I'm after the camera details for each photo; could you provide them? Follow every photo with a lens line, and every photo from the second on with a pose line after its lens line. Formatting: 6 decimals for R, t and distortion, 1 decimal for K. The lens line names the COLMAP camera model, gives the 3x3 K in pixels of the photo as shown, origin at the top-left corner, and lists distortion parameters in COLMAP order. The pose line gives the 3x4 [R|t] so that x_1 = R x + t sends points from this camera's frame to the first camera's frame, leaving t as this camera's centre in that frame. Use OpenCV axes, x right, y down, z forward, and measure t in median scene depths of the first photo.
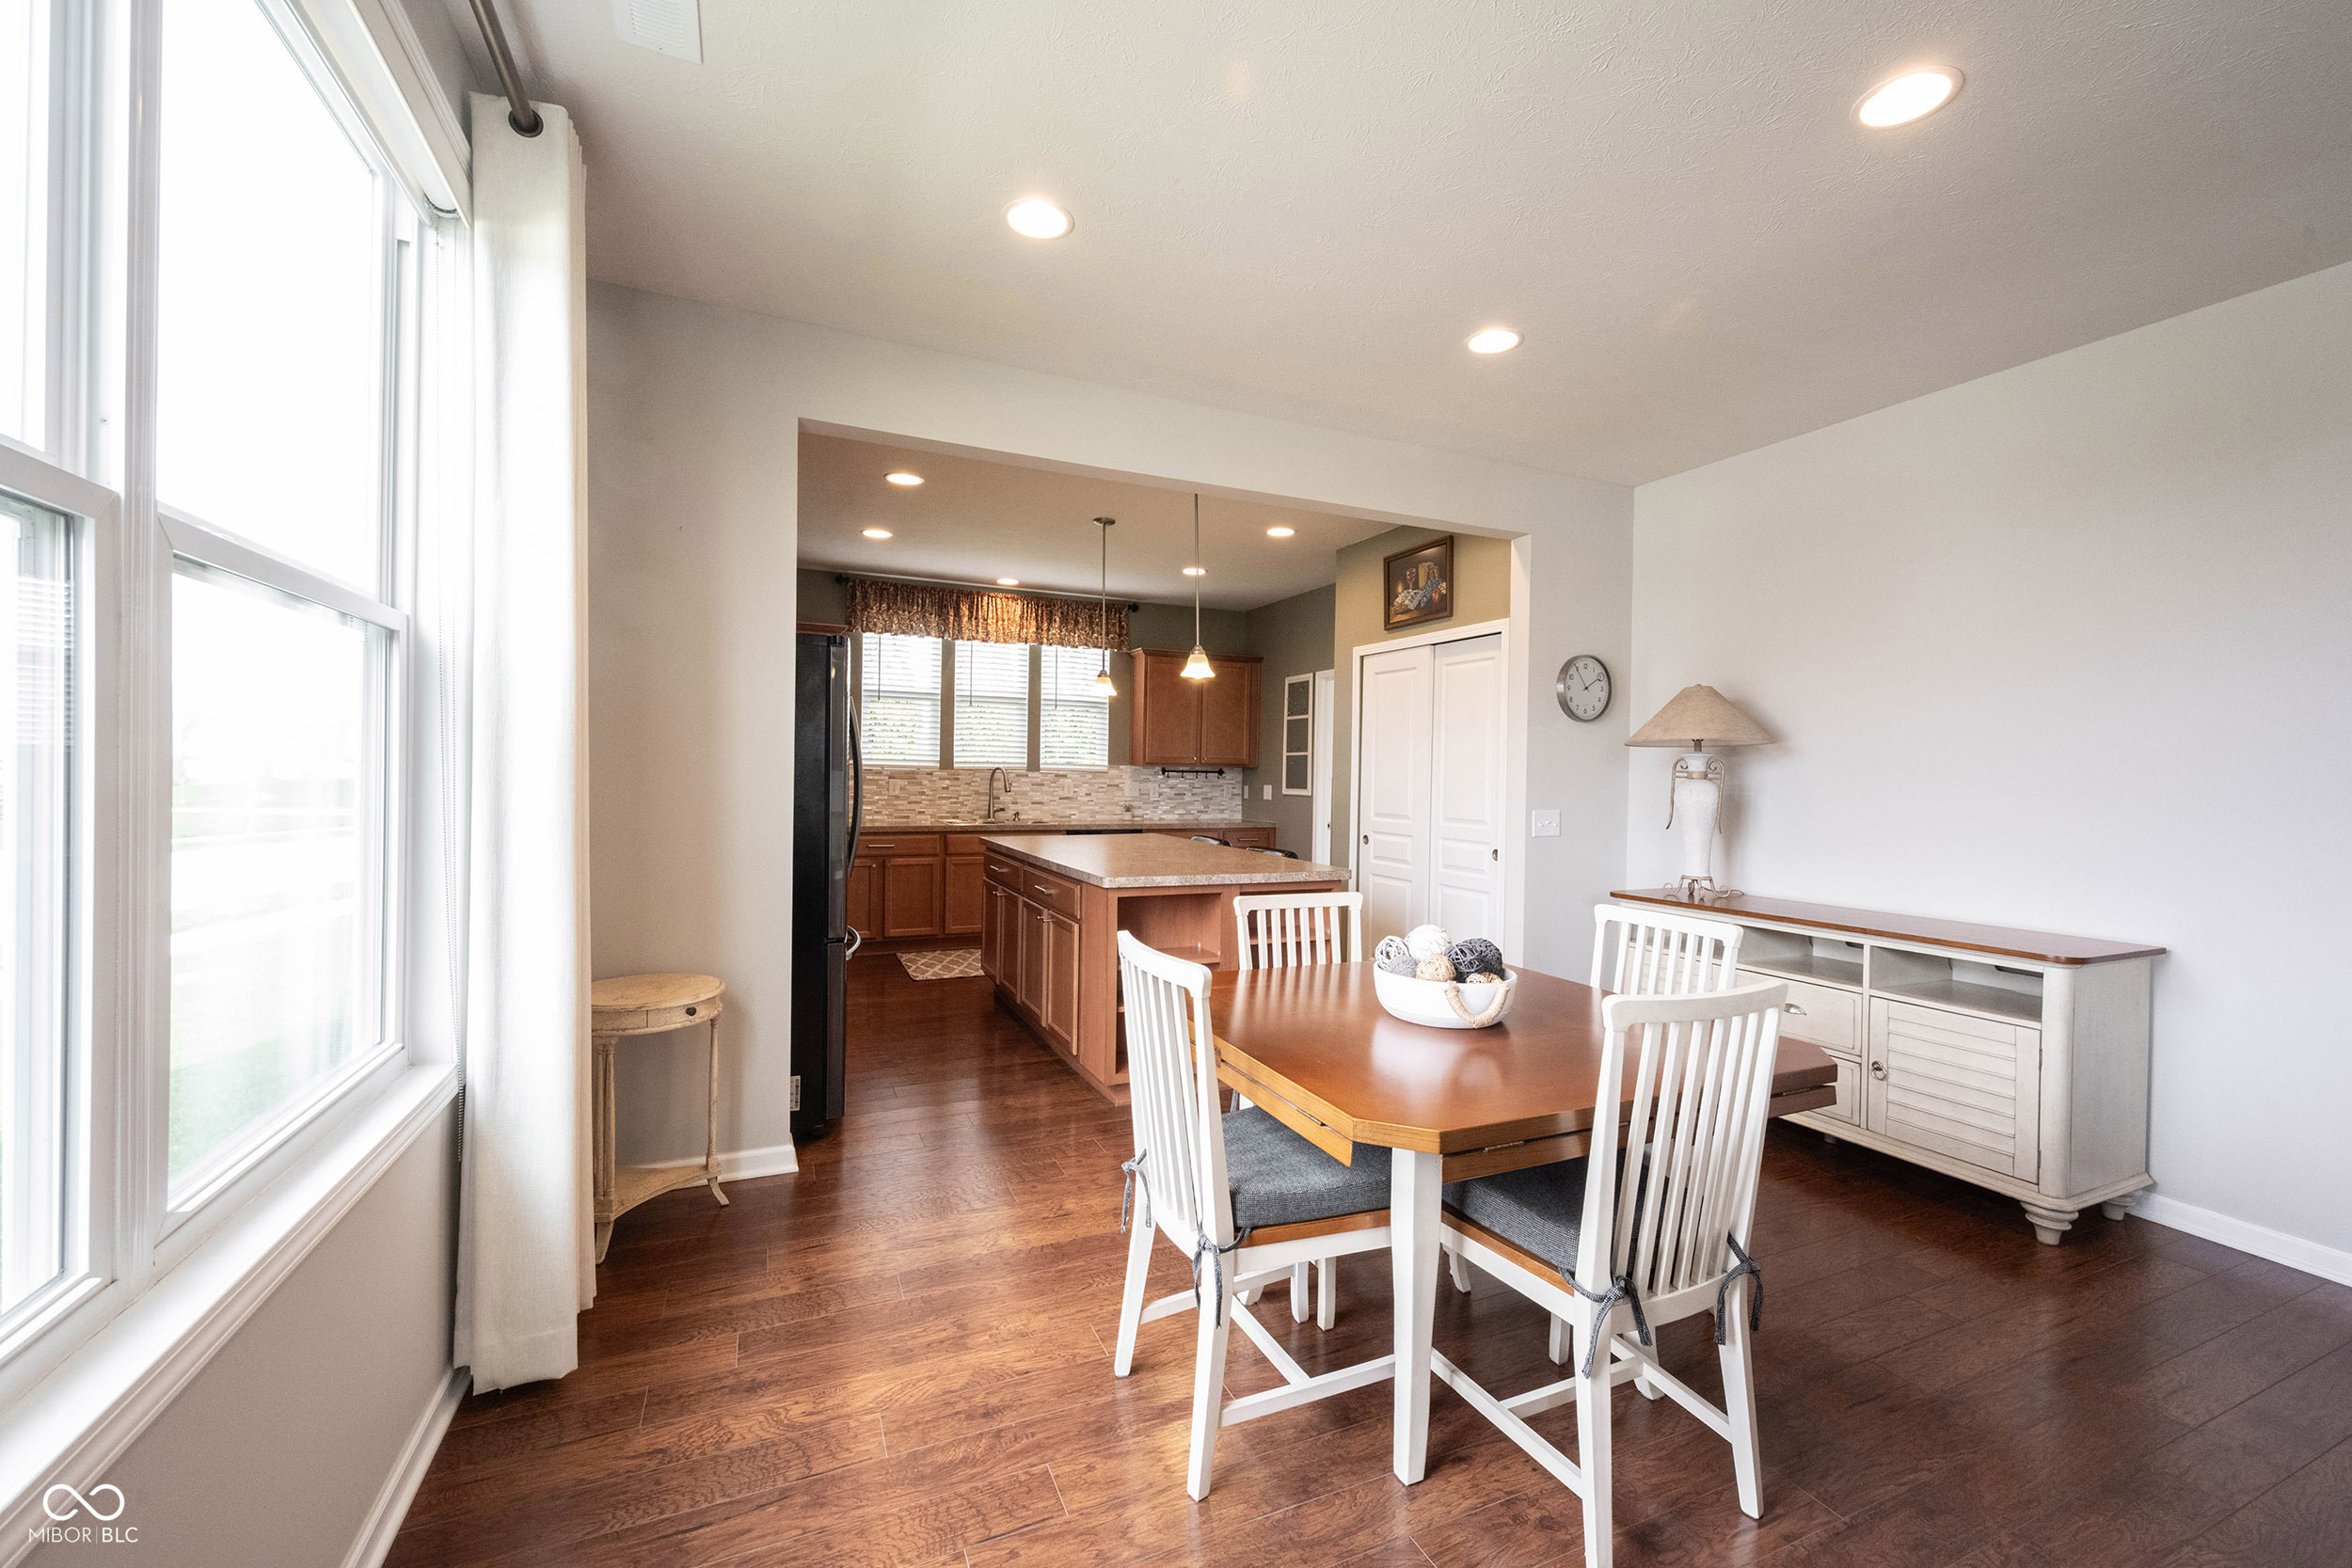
lens RADIAL K [[930.5, 0, 1178.4], [0, 930.5, 779.9], [0, 0, 1]] dist [-0.000534, 0.000268]
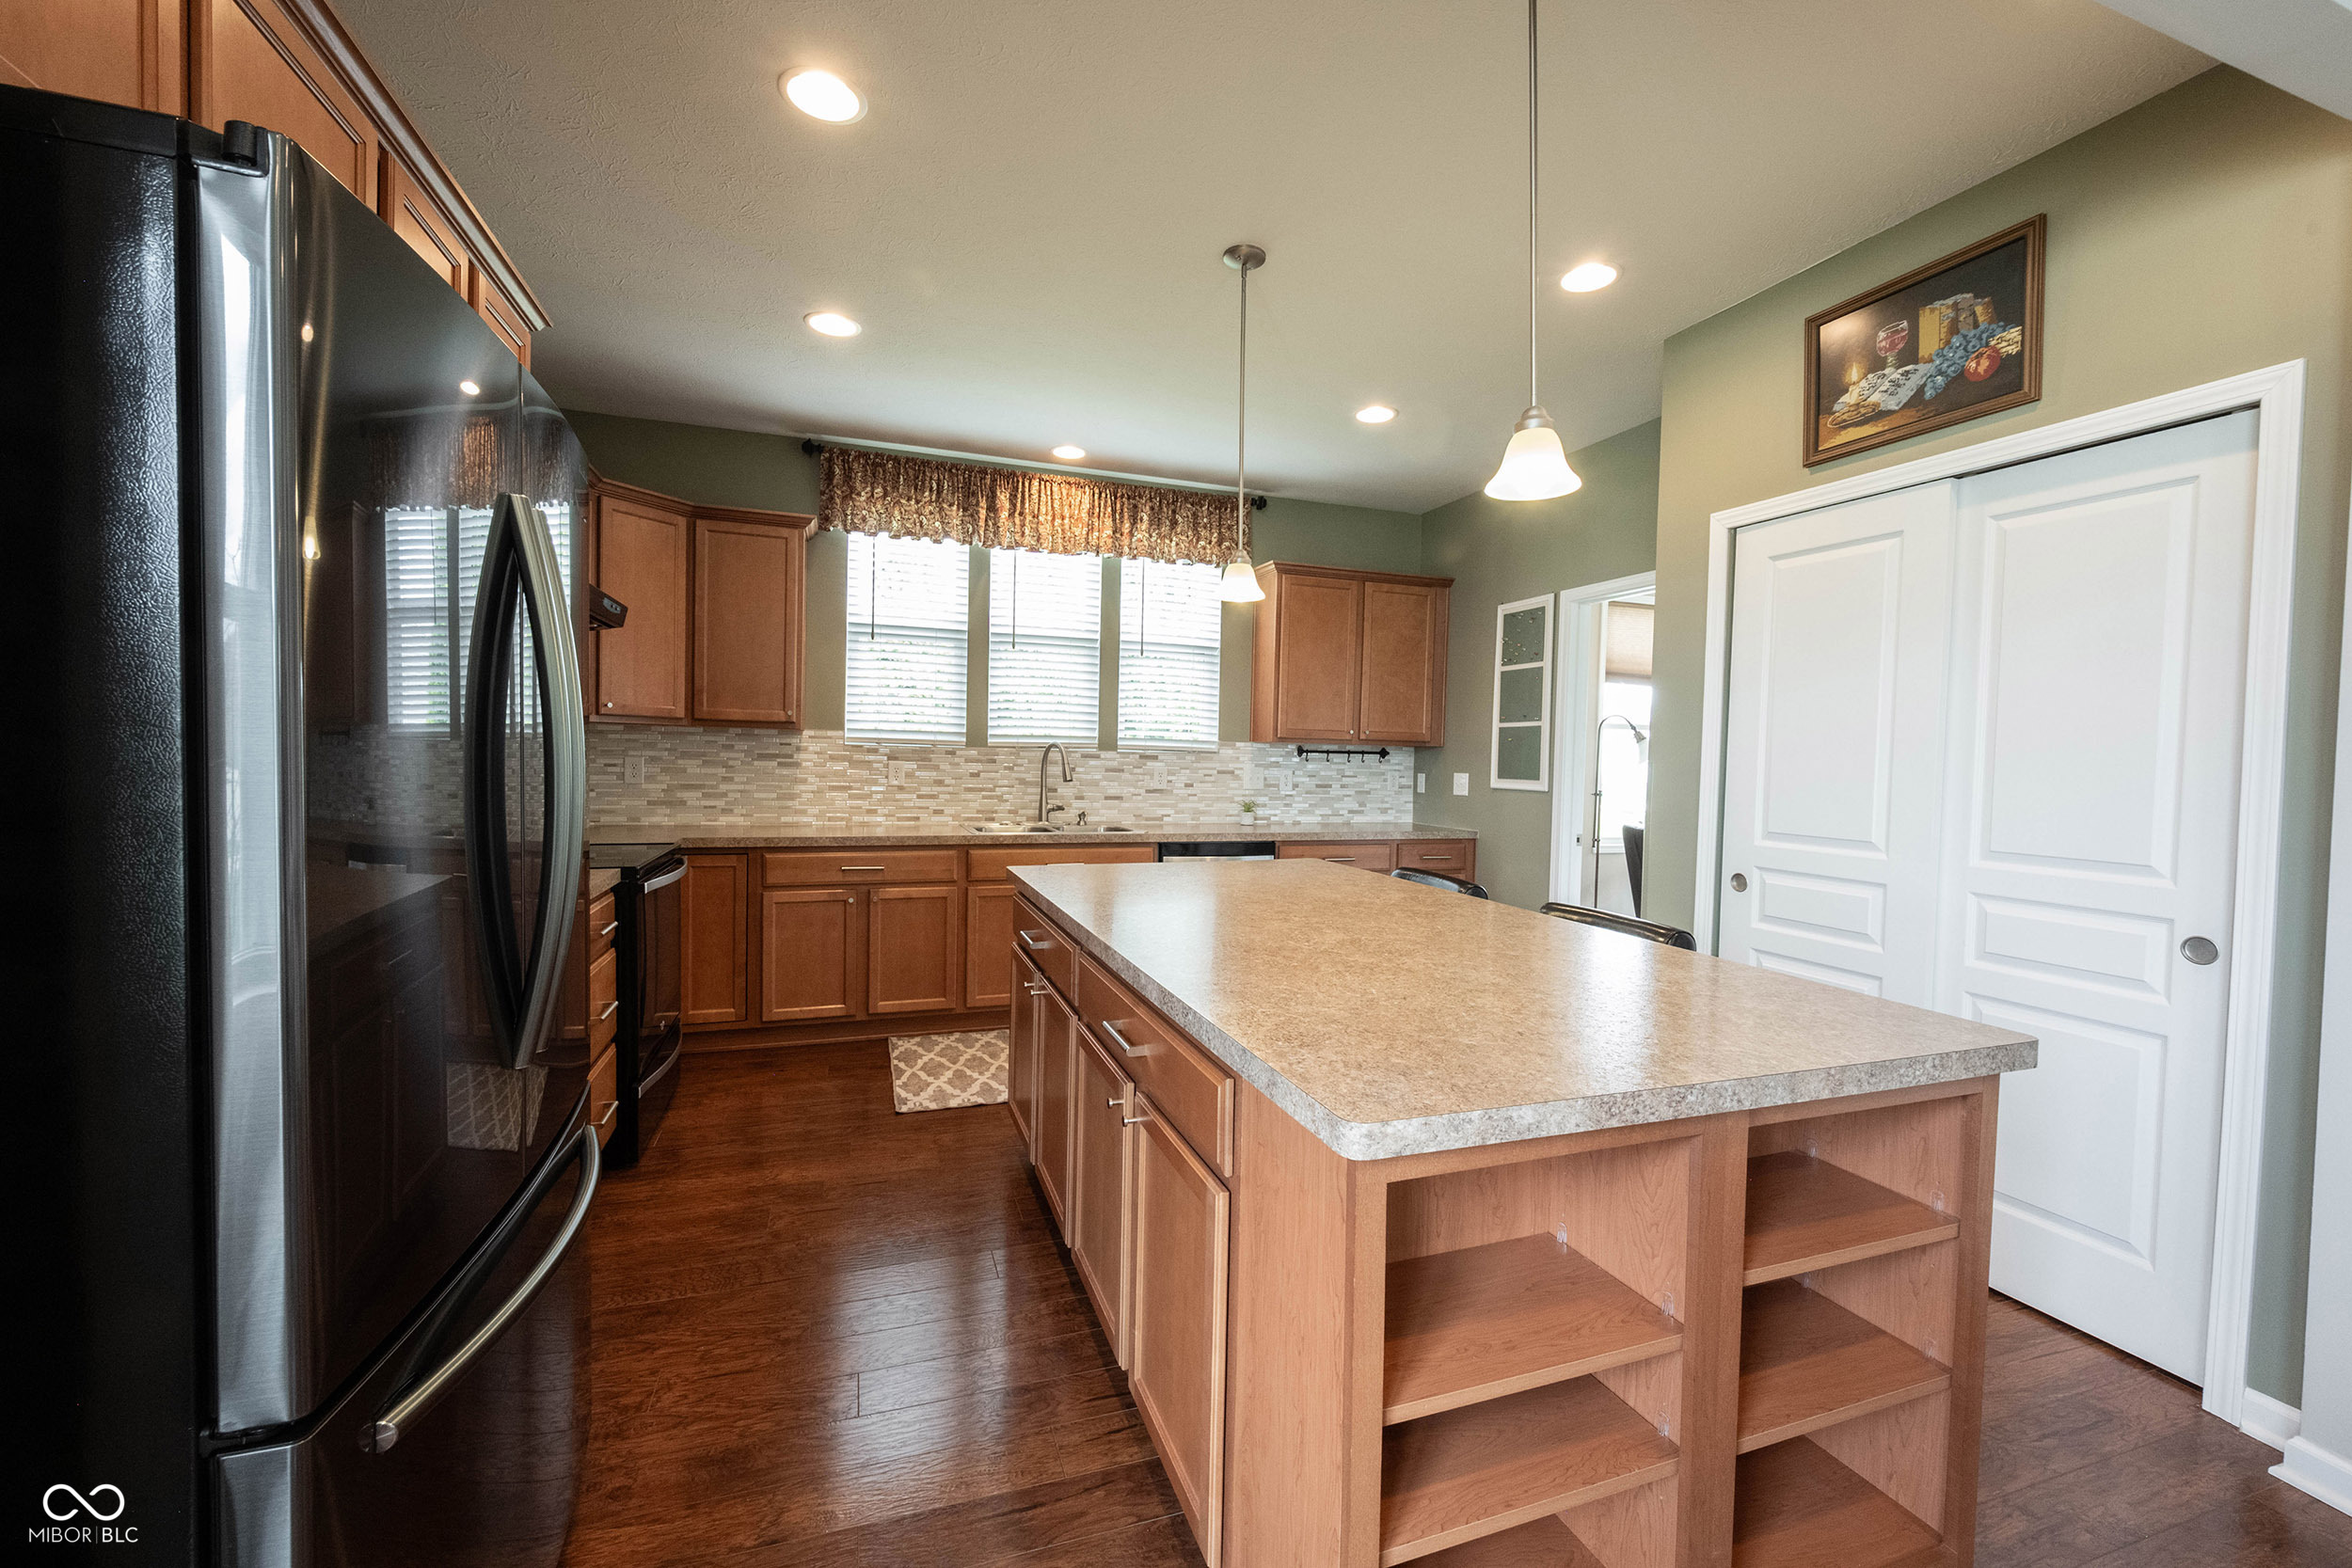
lens RADIAL K [[930.5, 0, 1181.9], [0, 930.5, 781.4], [0, 0, 1]] dist [-0.000534, 0.000268]
pose [[0.996826, 0.007489, -0.079262, -0.052442], [-0.005920, 0.999782, 0.020019, -0.000415], [0.079395, -0.019486, 0.996653, 0.356258]]
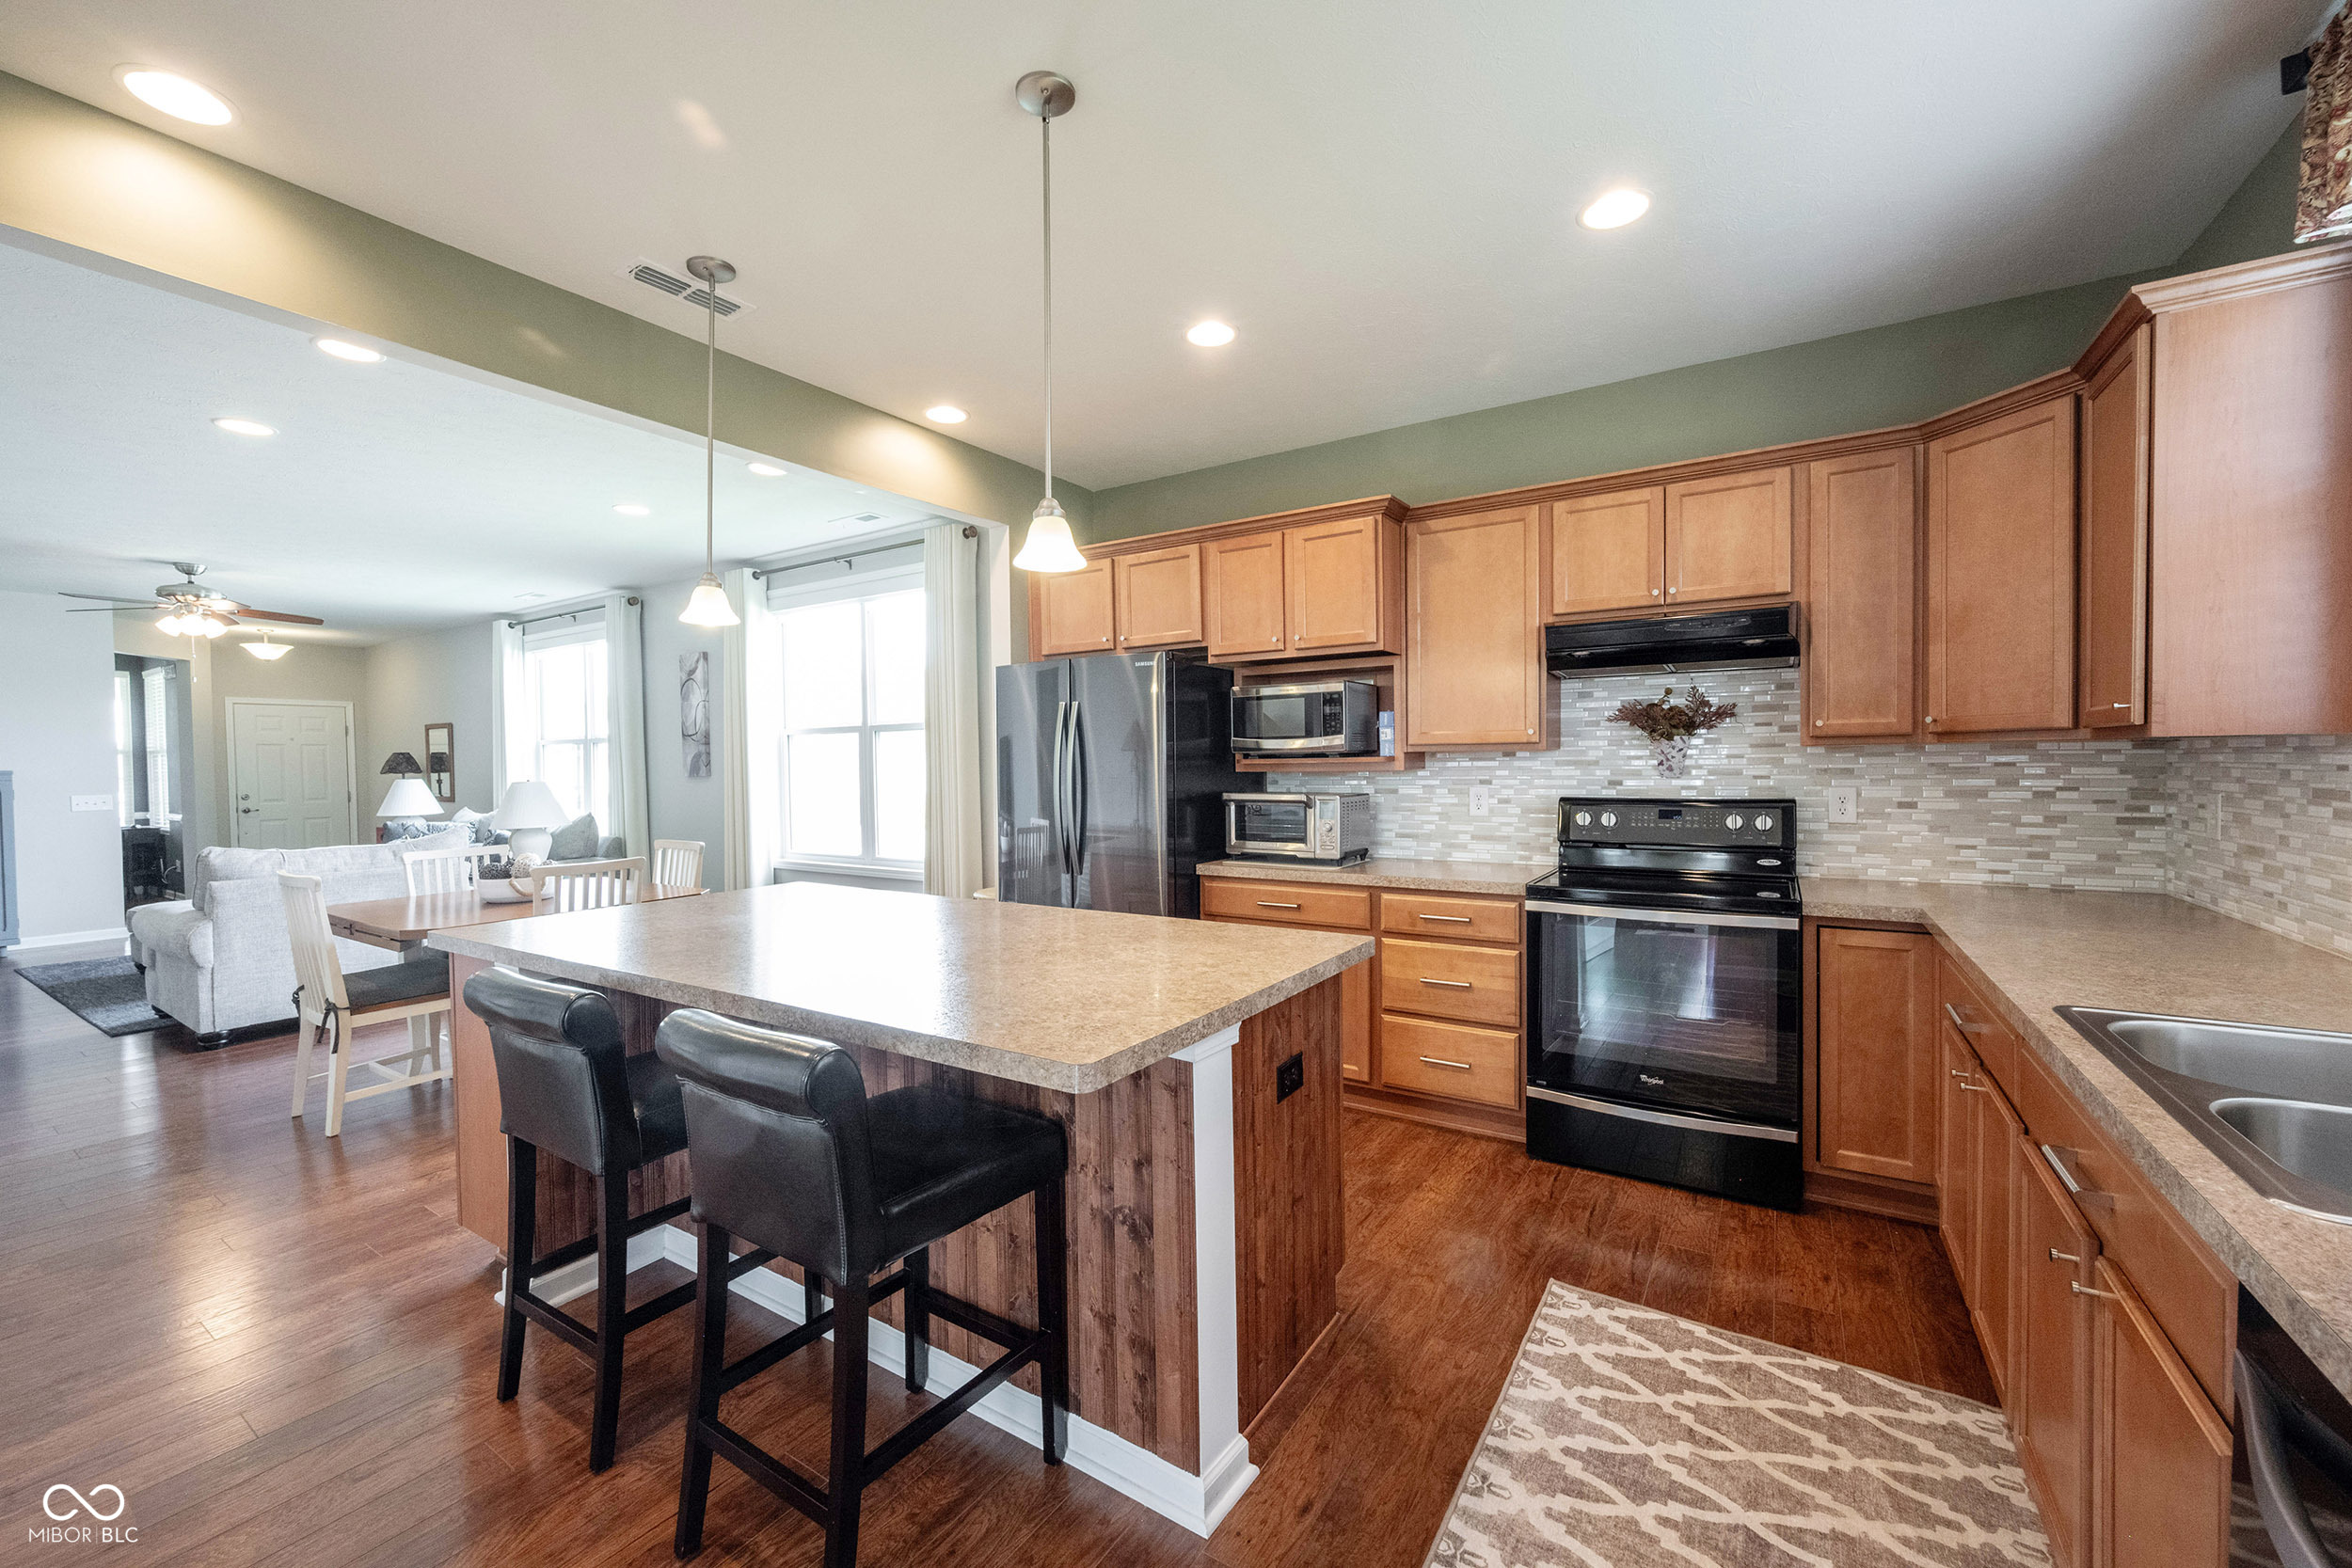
lens RADIAL K [[930.5, 0, 1179.7], [0, 930.5, 787.4], [0, 0, 1]] dist [-0.000534, 0.000268]
pose [[-0.831928, 0.008971, -0.554811, 0.061692], [-0.005374, 0.999692, 0.024224, -0.010320], [0.554858, 0.023134, -0.831623, 0.988171]]
